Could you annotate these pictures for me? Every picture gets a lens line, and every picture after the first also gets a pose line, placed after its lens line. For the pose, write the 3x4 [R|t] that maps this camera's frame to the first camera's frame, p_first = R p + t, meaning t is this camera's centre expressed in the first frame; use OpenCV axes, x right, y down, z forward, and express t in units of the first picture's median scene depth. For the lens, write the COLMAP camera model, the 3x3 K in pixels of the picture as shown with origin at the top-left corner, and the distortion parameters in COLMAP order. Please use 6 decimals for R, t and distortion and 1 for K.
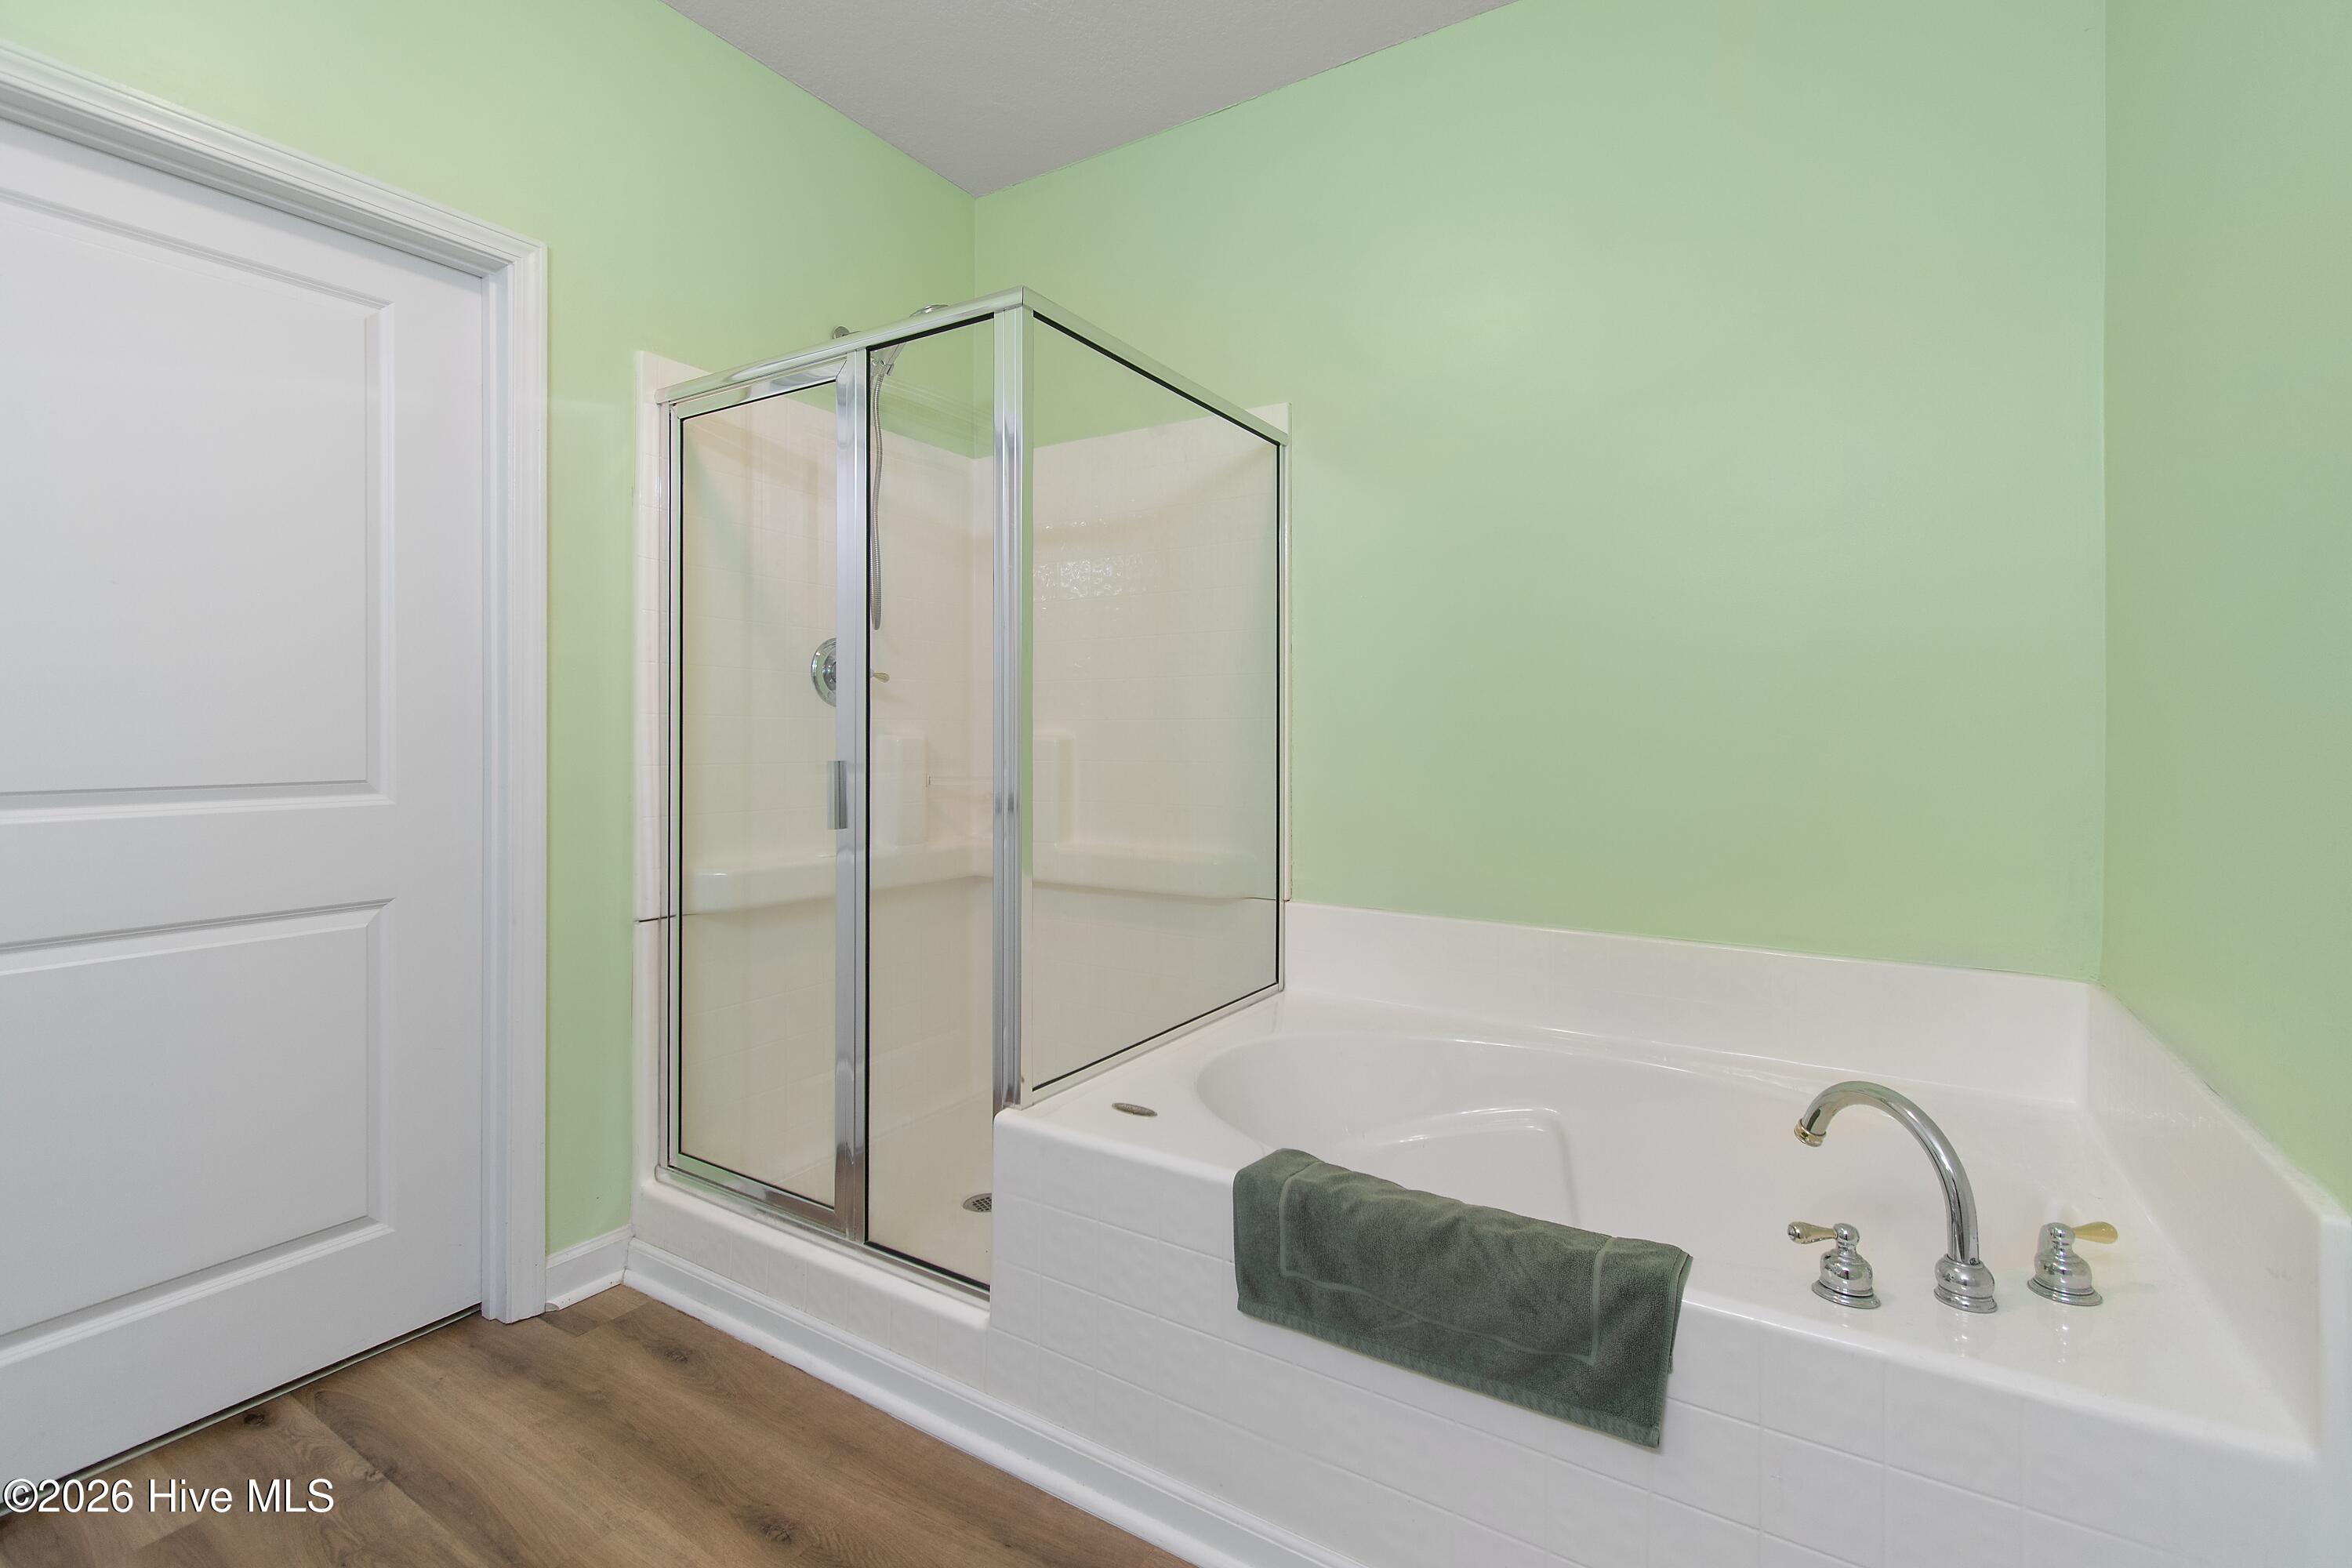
lens RADIAL K [[1060.6, 0, 1176.5], [0, 1060.6, 739.9], [0, 0, 1]] dist [0.004438, 0.000248]
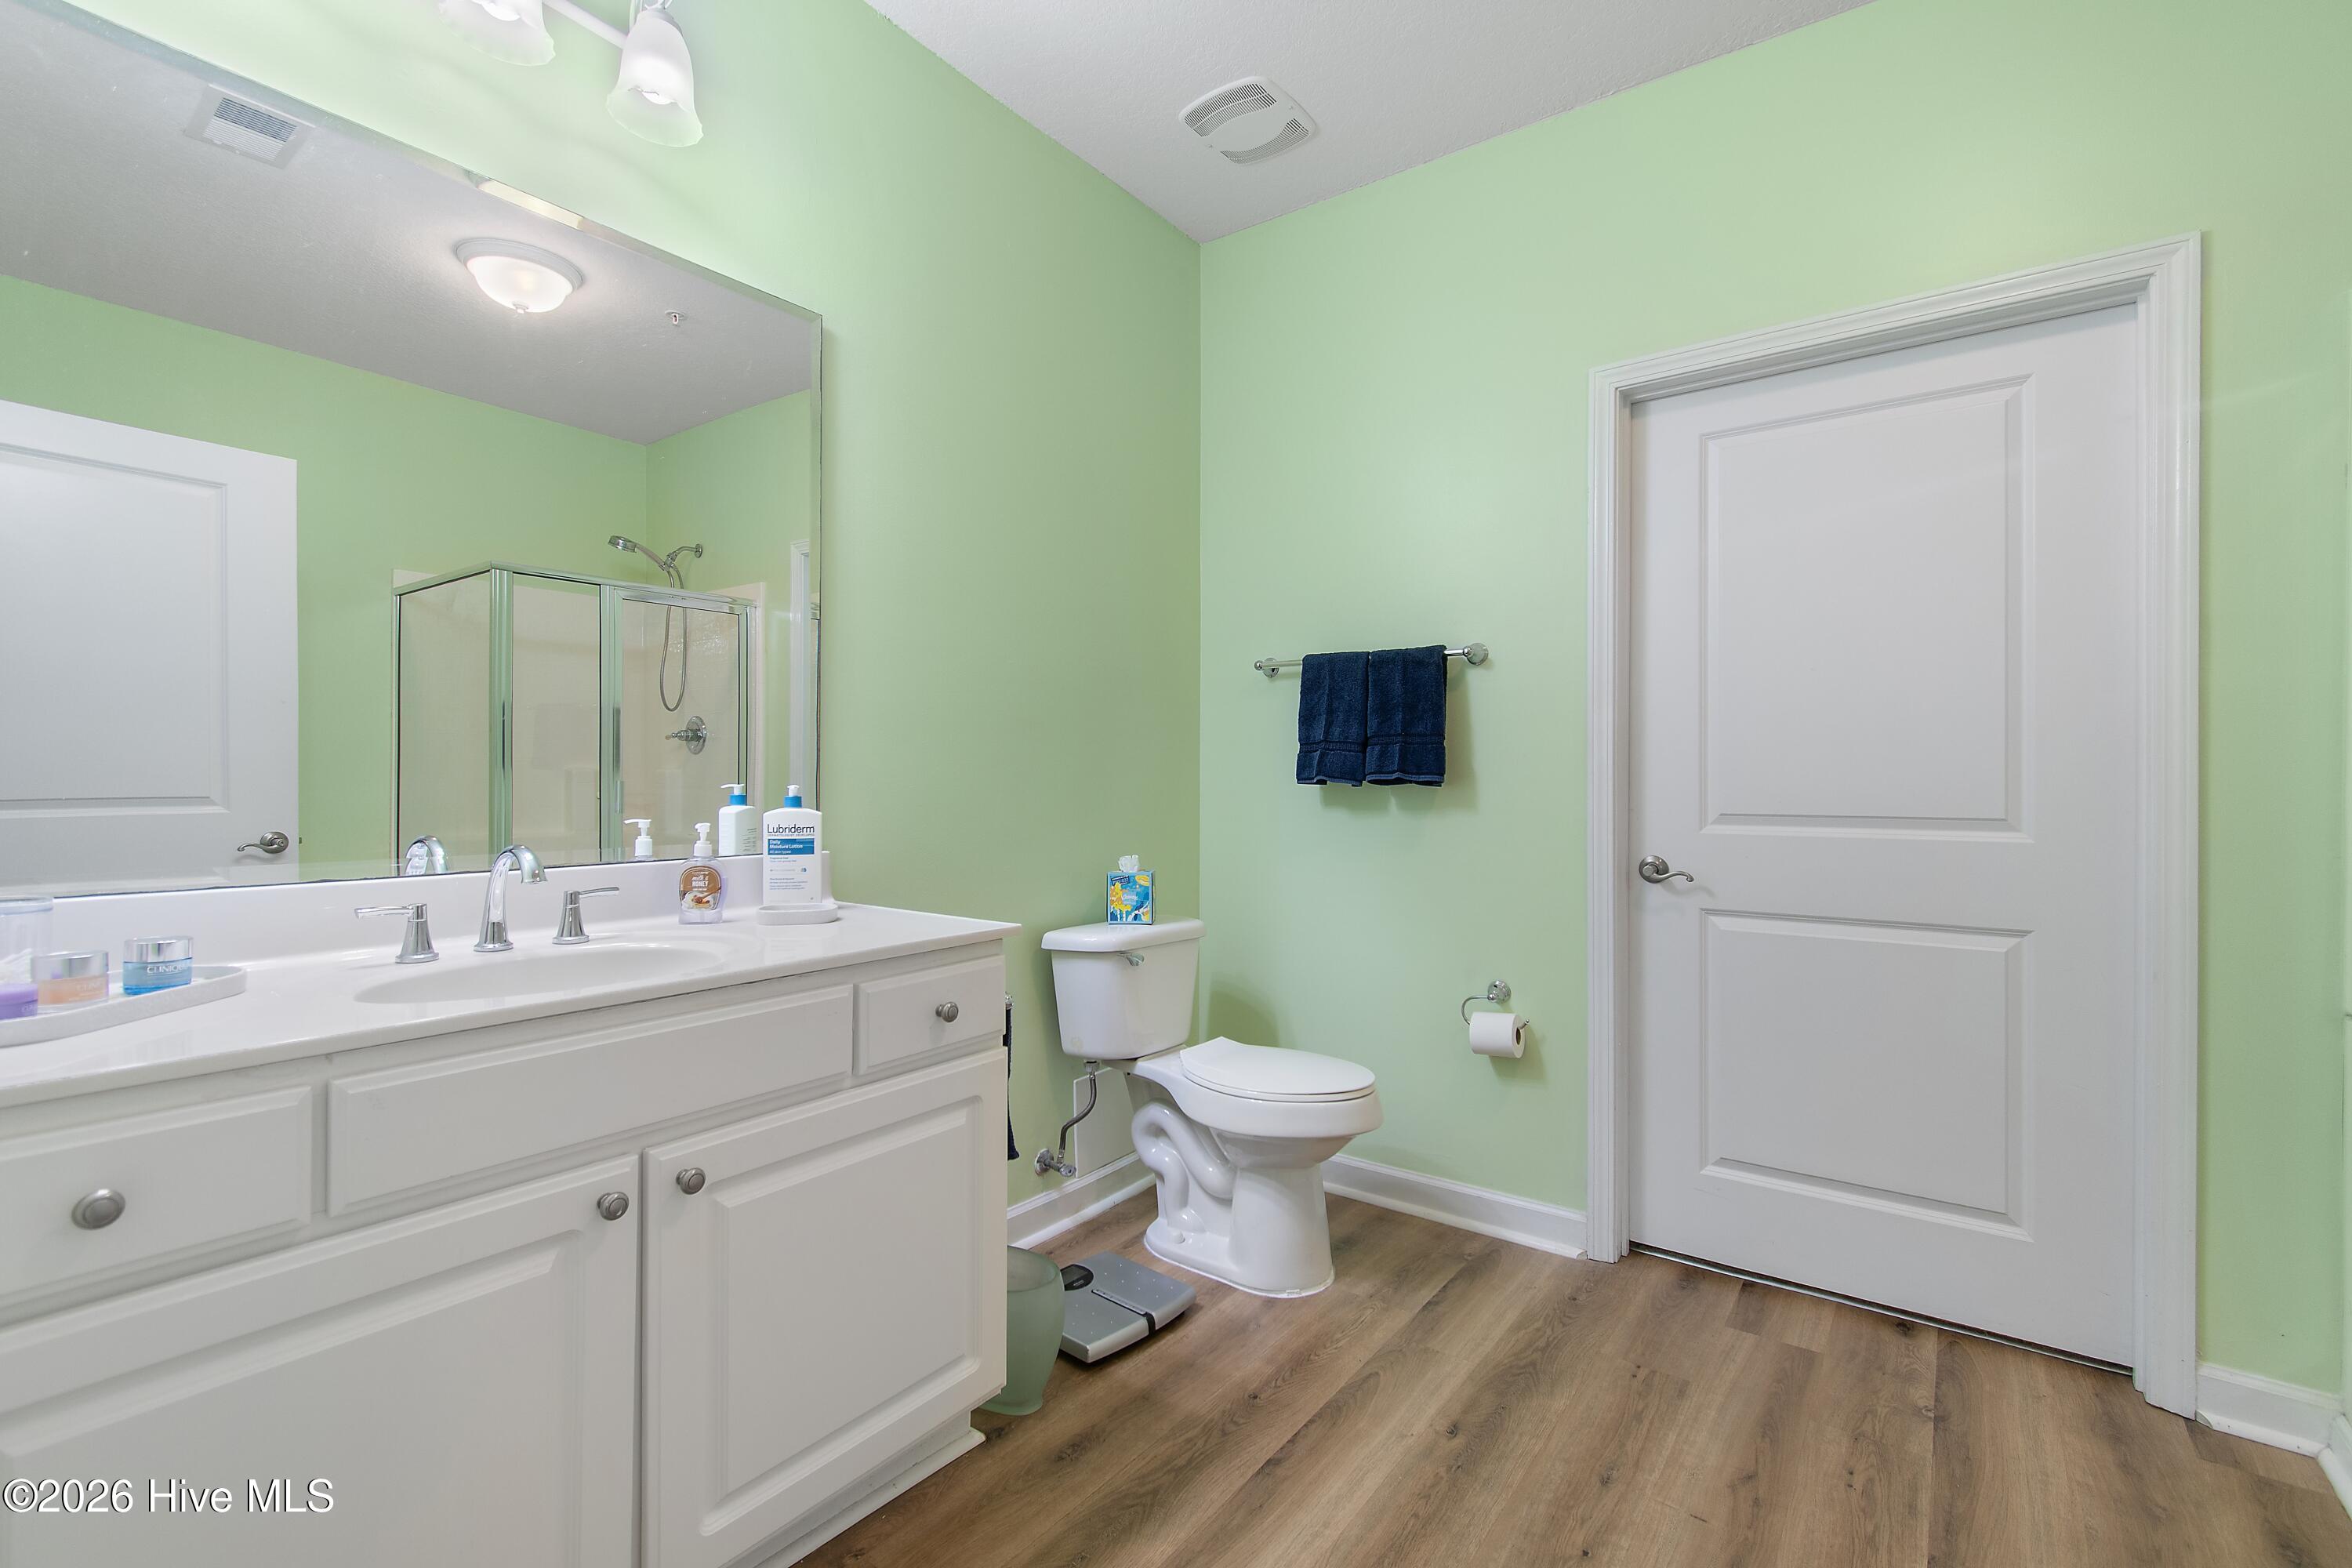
lens RADIAL K [[1046.1, 0, 1171.5], [0, 1046.1, 788.6], [0, 0, 1]] dist [0.001585, -0.000211]
pose [[-0.088364, 0.003555, -0.996082, 0.404821], [-0.007713, 0.999961, 0.004253, 0.008718], [0.996058, 0.008058, -0.088333, 0.238601]]
